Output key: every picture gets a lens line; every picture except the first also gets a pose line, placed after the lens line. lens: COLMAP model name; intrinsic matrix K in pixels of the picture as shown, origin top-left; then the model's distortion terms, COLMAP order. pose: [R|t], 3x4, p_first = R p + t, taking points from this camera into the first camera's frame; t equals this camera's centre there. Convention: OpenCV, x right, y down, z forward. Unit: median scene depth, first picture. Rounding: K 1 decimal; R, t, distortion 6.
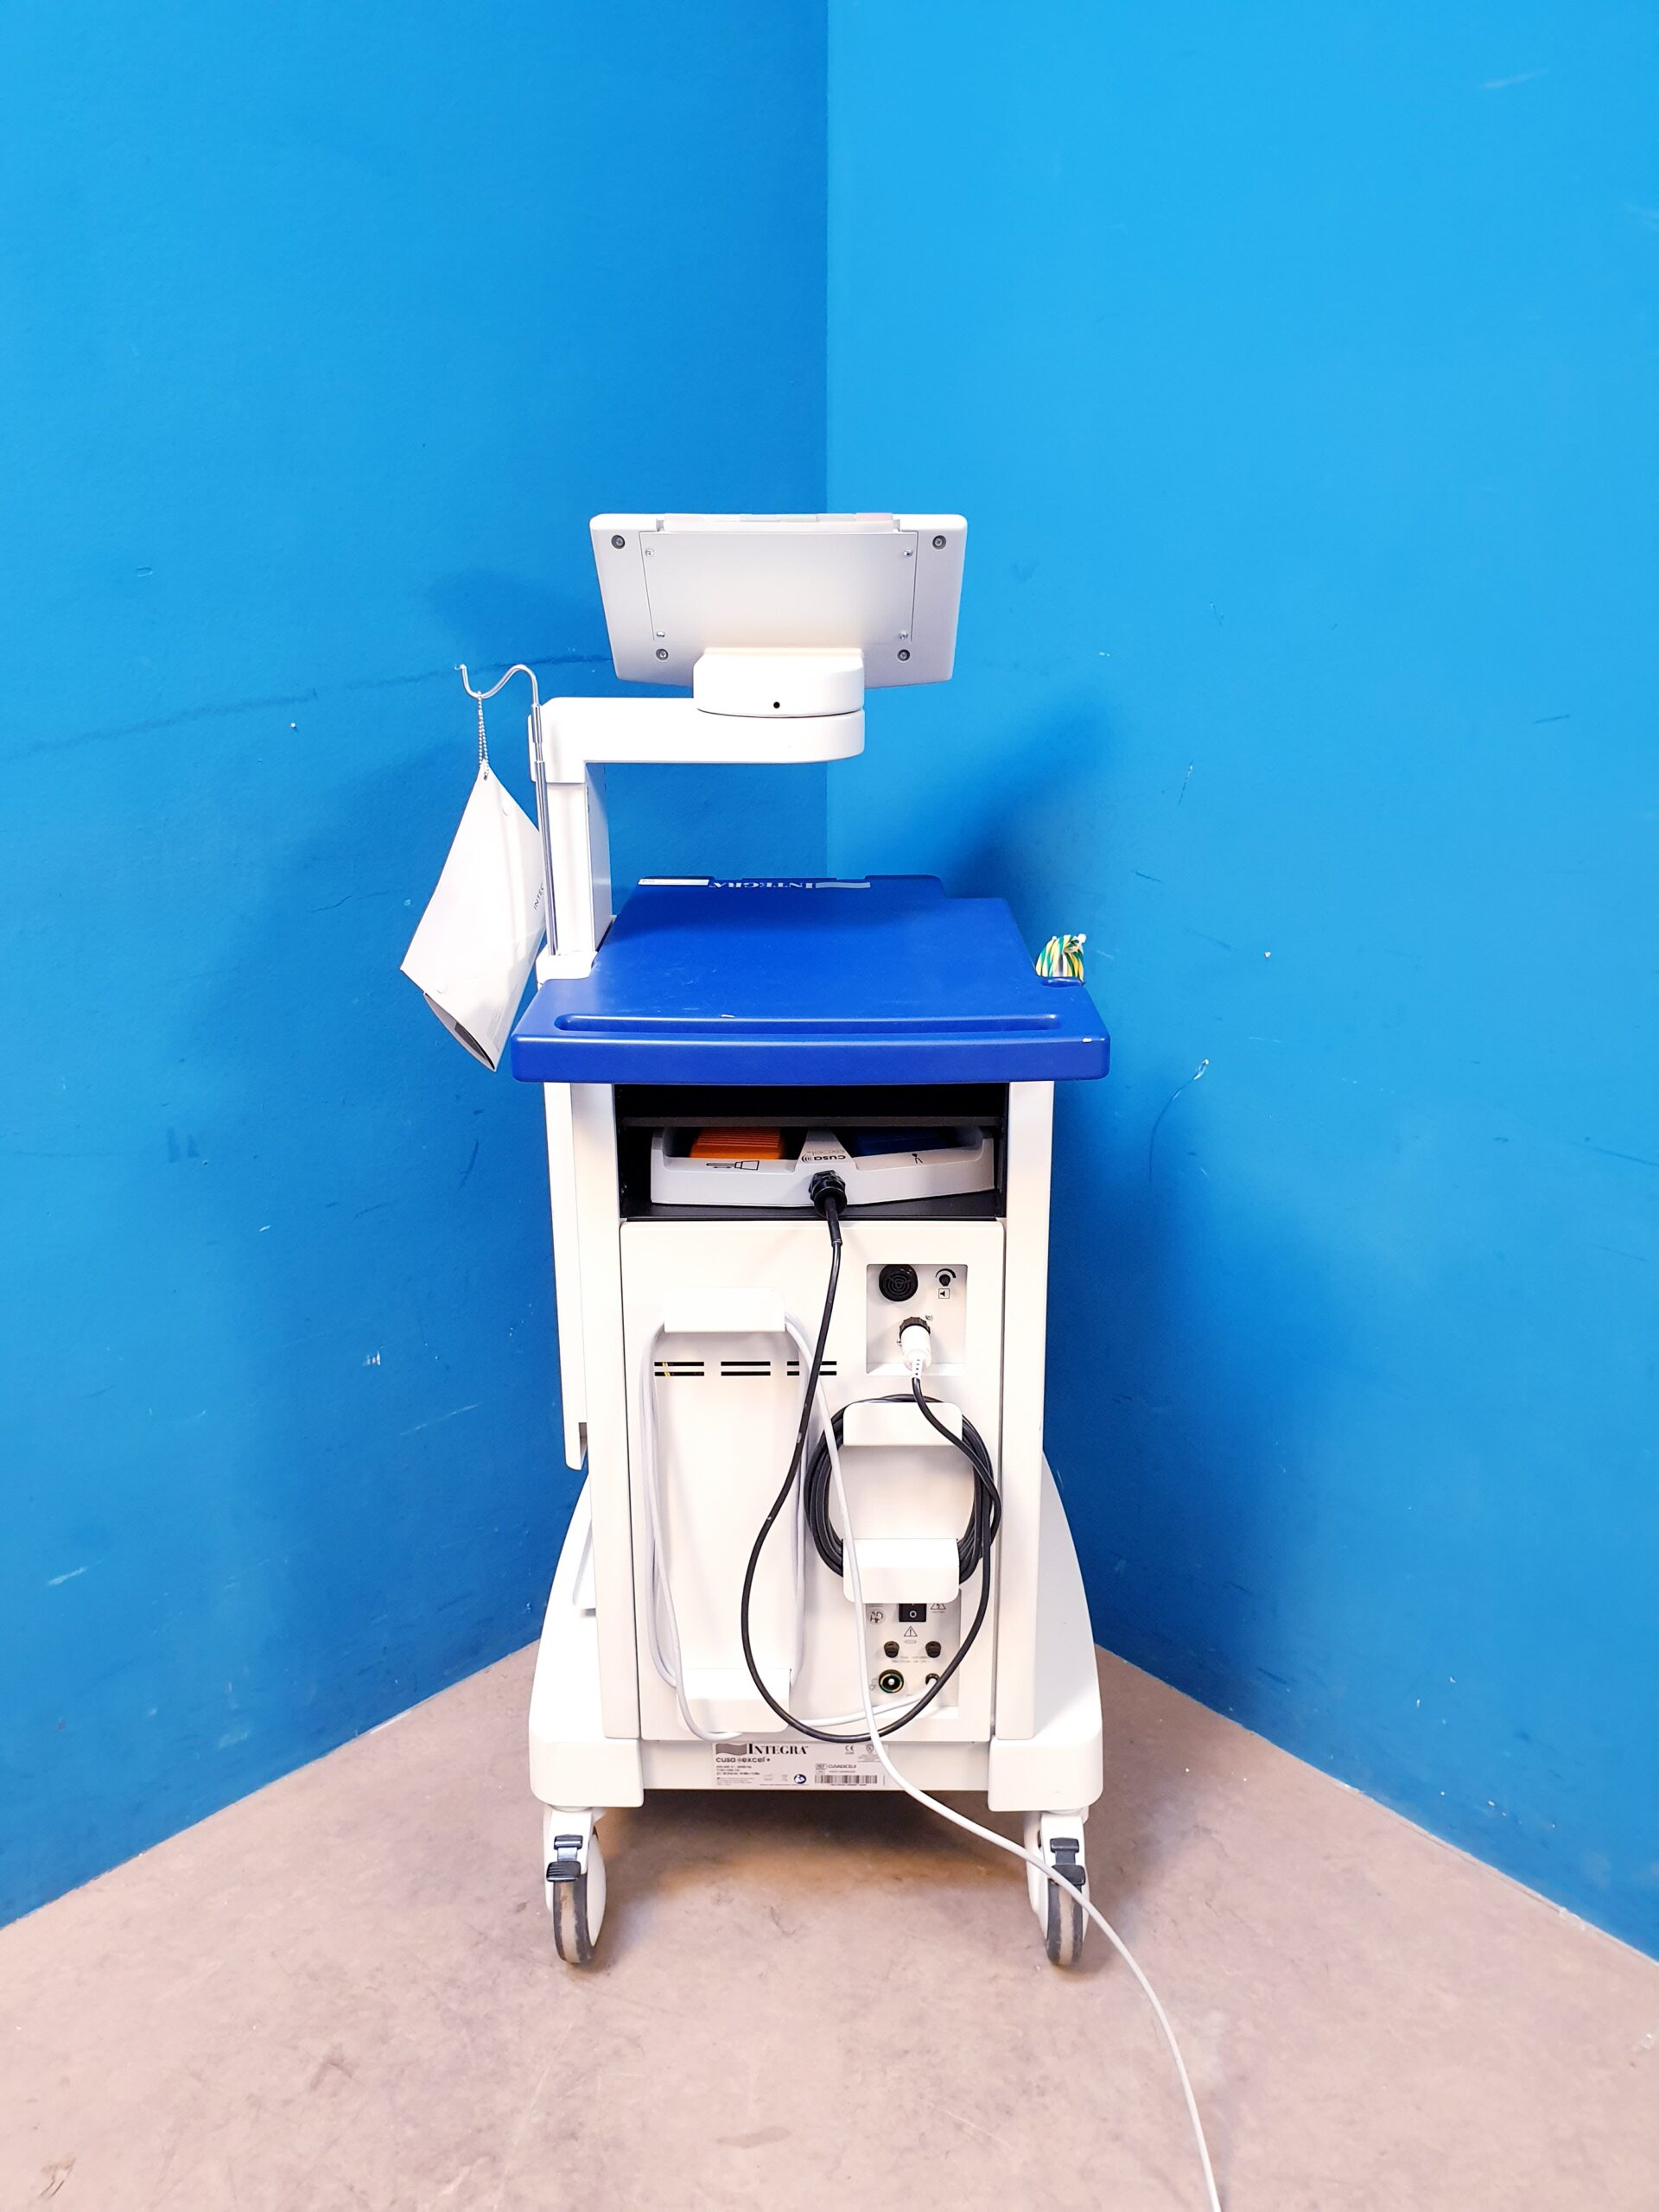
lens RADIAL K [[1711.2, 0, 829.0], [0, 1711.2, 1099.5], [0, 0, 1]] dist [-0.025105, 0.073781]
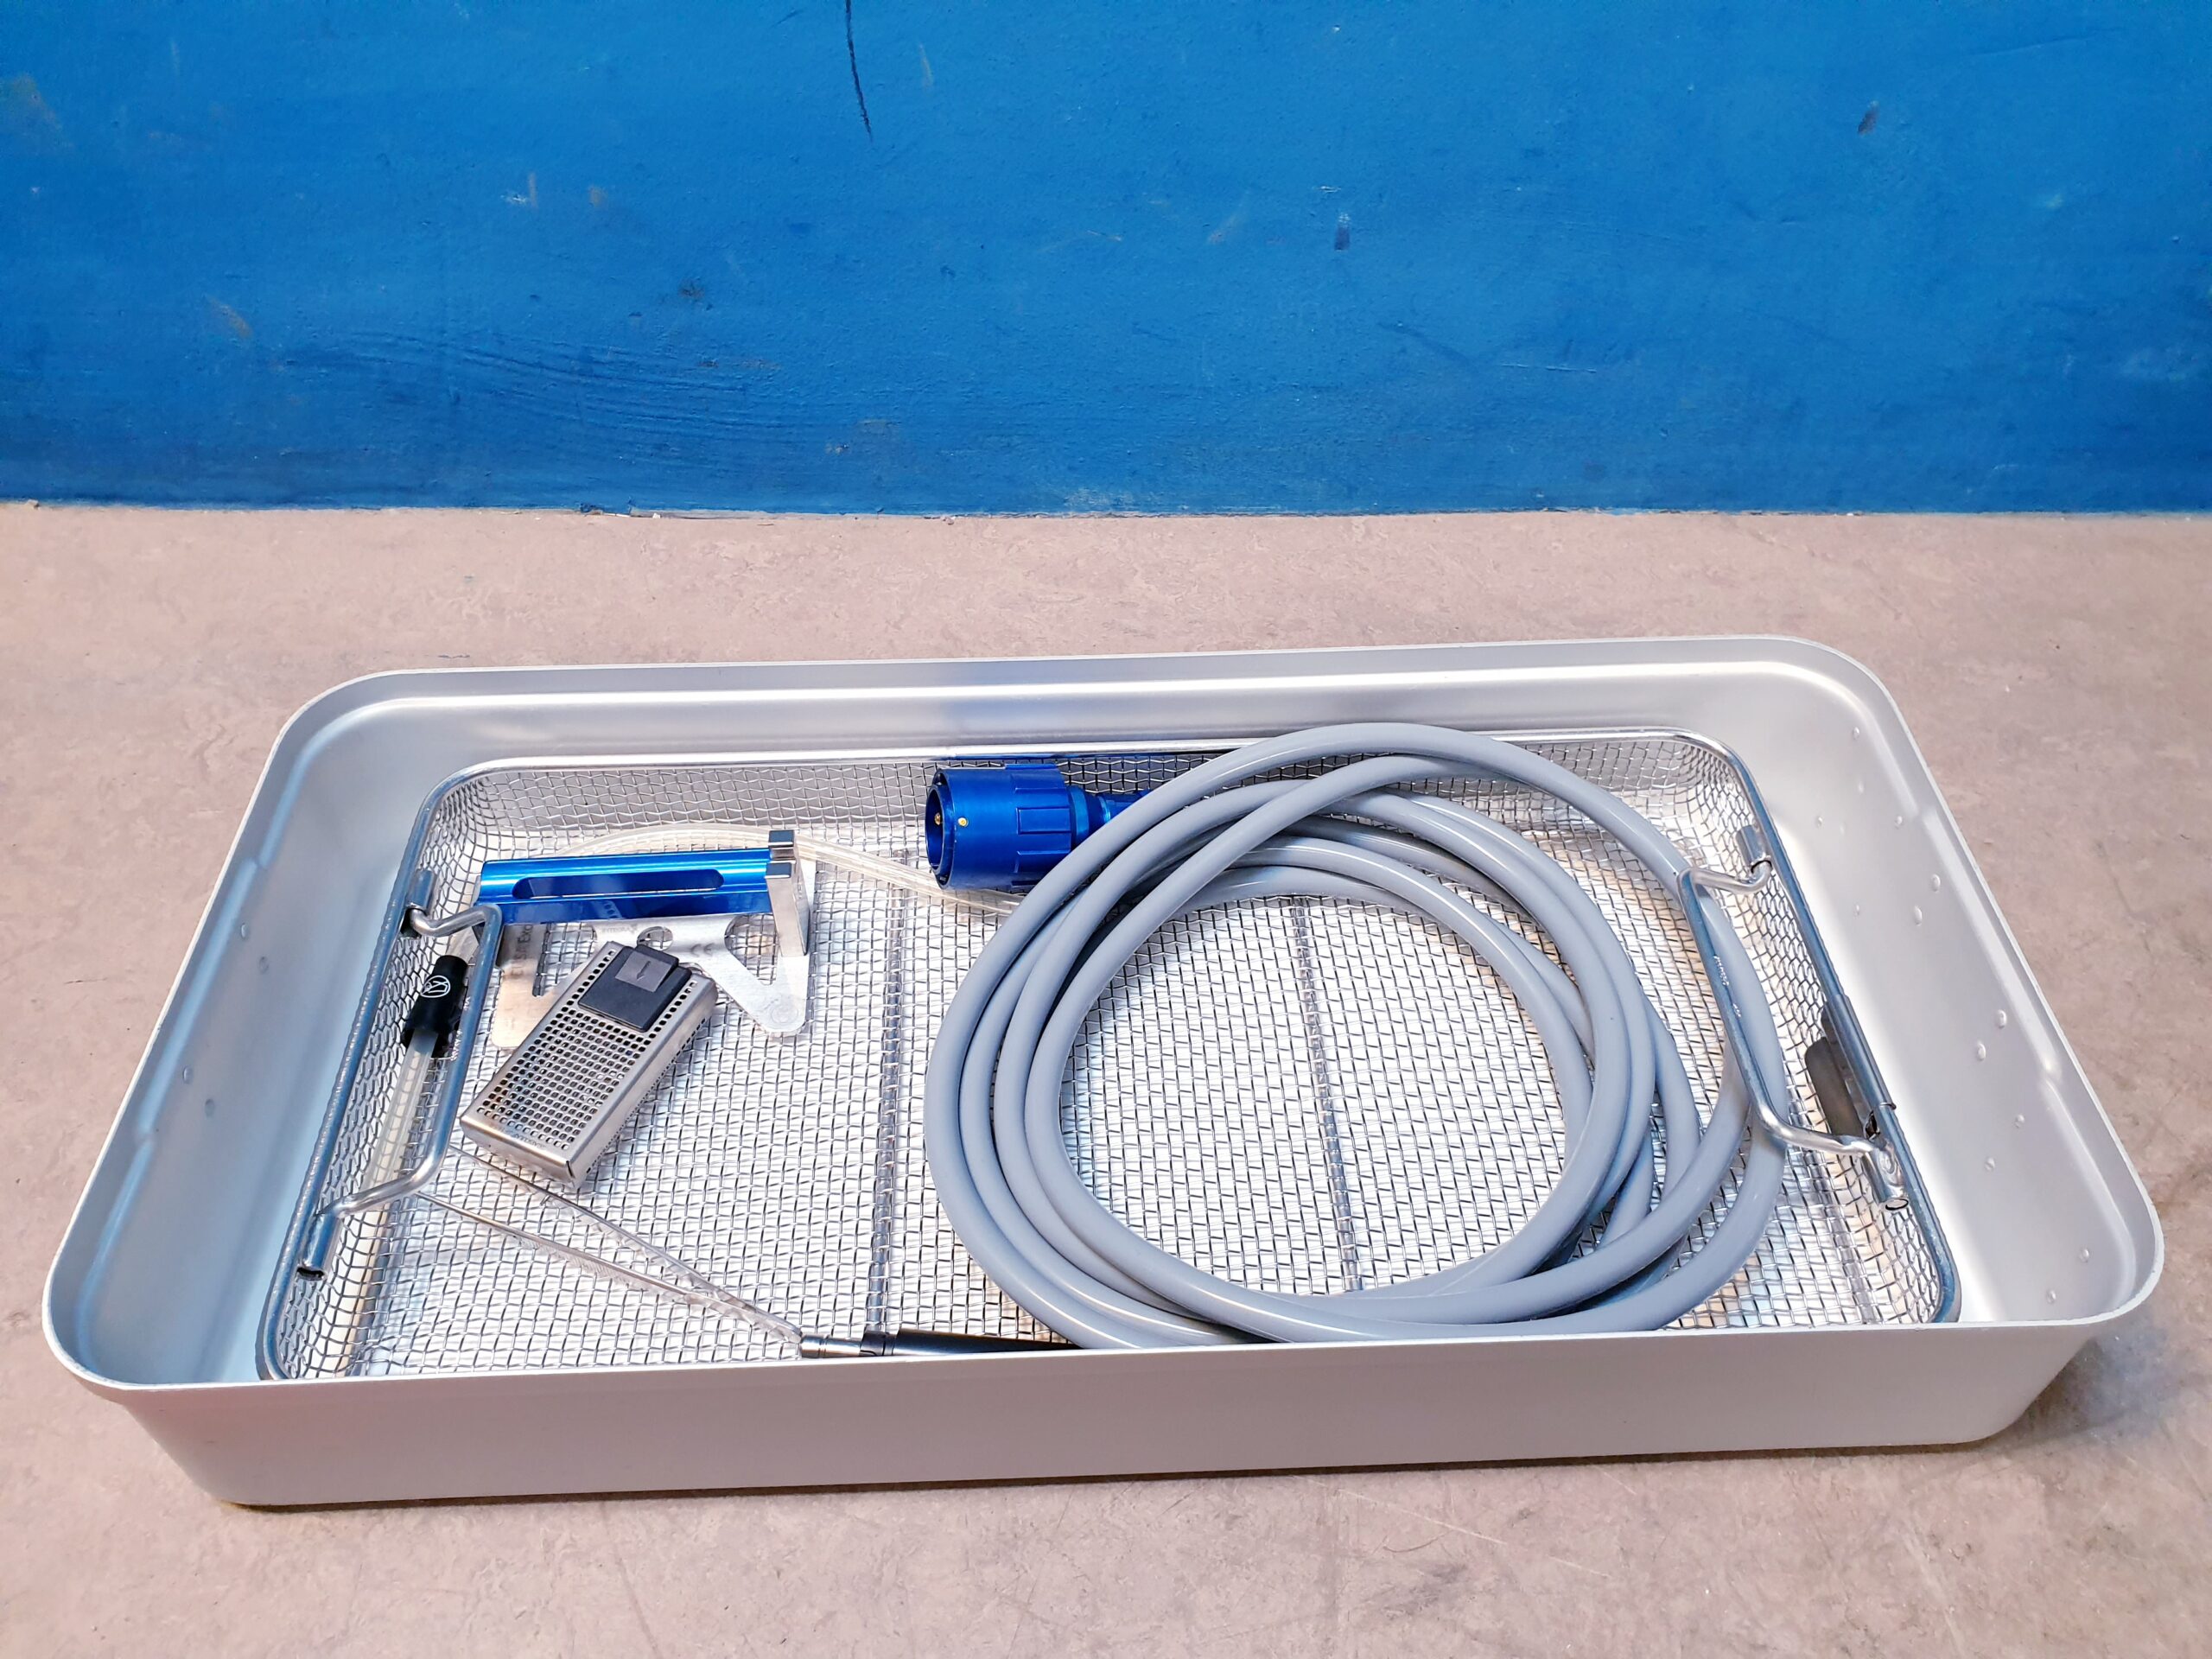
lens RADIAL K [[1690.8, 0, 1104.4], [0, 1690.8, 852.8], [0, 0, 1]] dist [-0.014318, 0.041883]
pose [[0.712797, 0.518542, -0.472266, -0.315923], [-0.229269, 0.808621, 0.541818, 0.350843], [0.662840, -0.277931, 0.695268, 0.587231]]
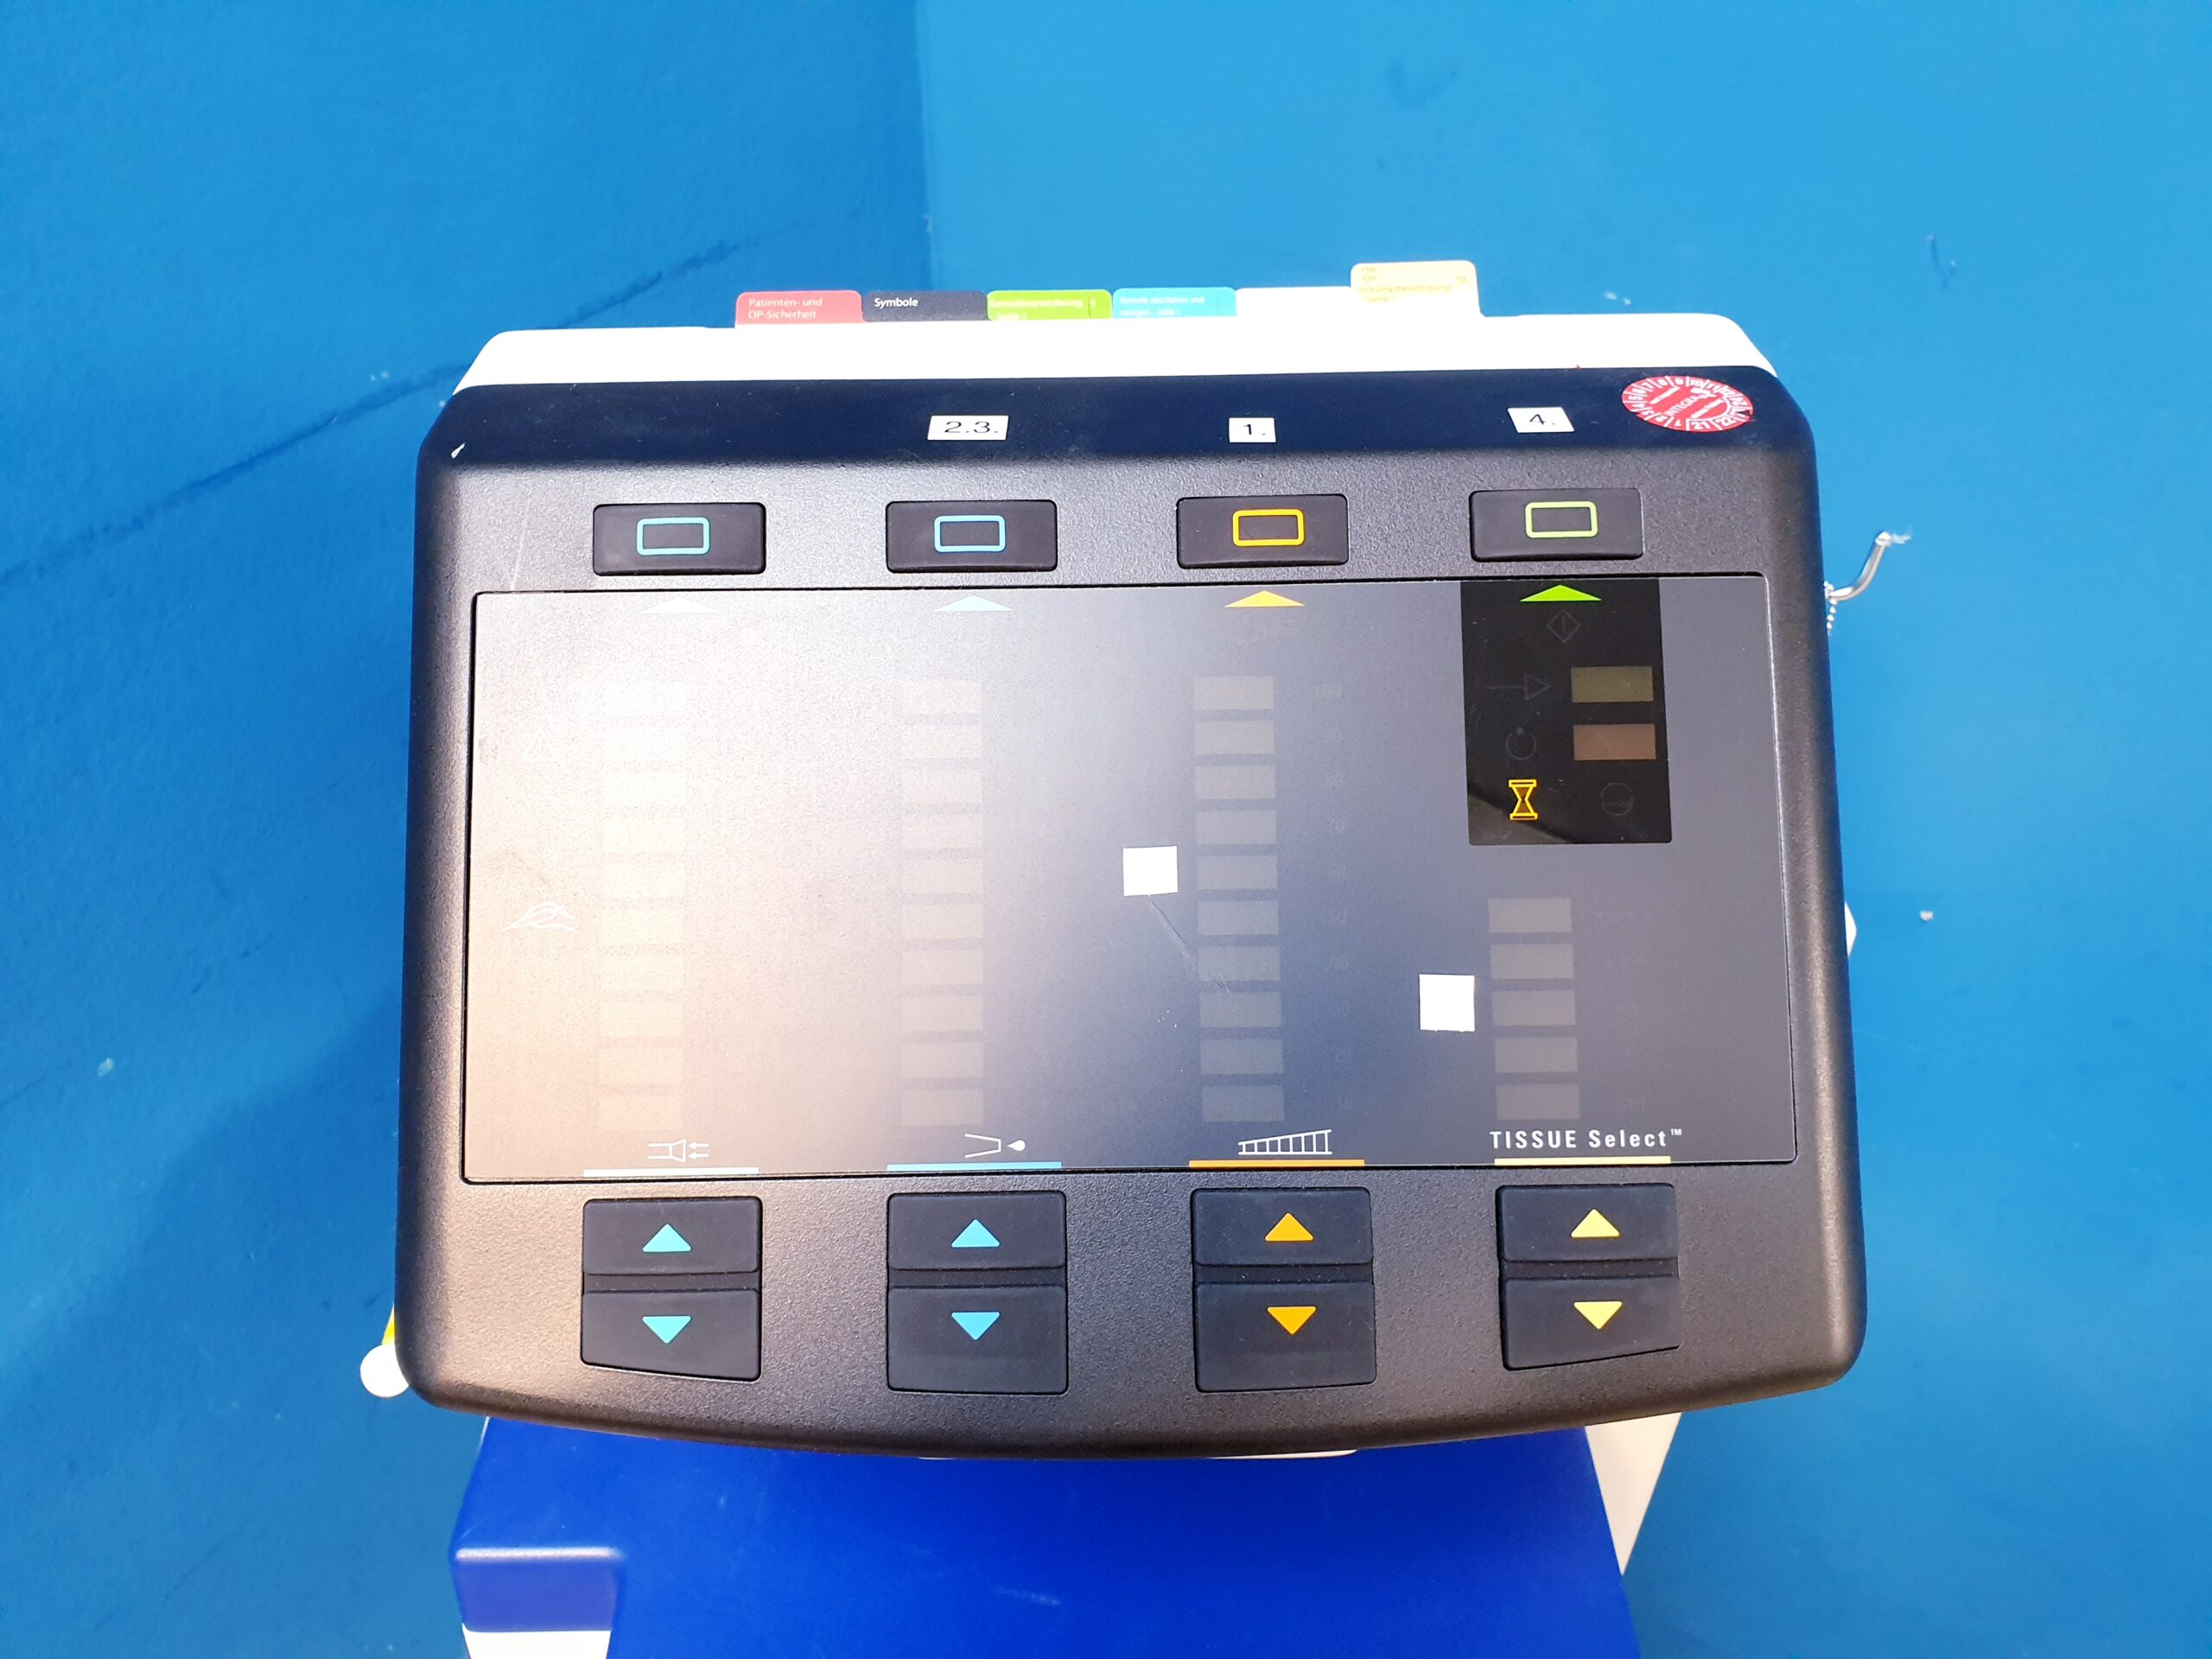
lens RADIAL K [[1711.2, 0, 1099.6], [0, 1711.2, 800.6], [0, 0, 1]] dist [-0.025105, 0.073781]
pose [[0.977681, -0.129758, 0.165235, -0.071121], [0.067464, 0.938727, 0.337996, -0.332946], [-0.198968, -0.319305, 0.926529, 0.625348]]
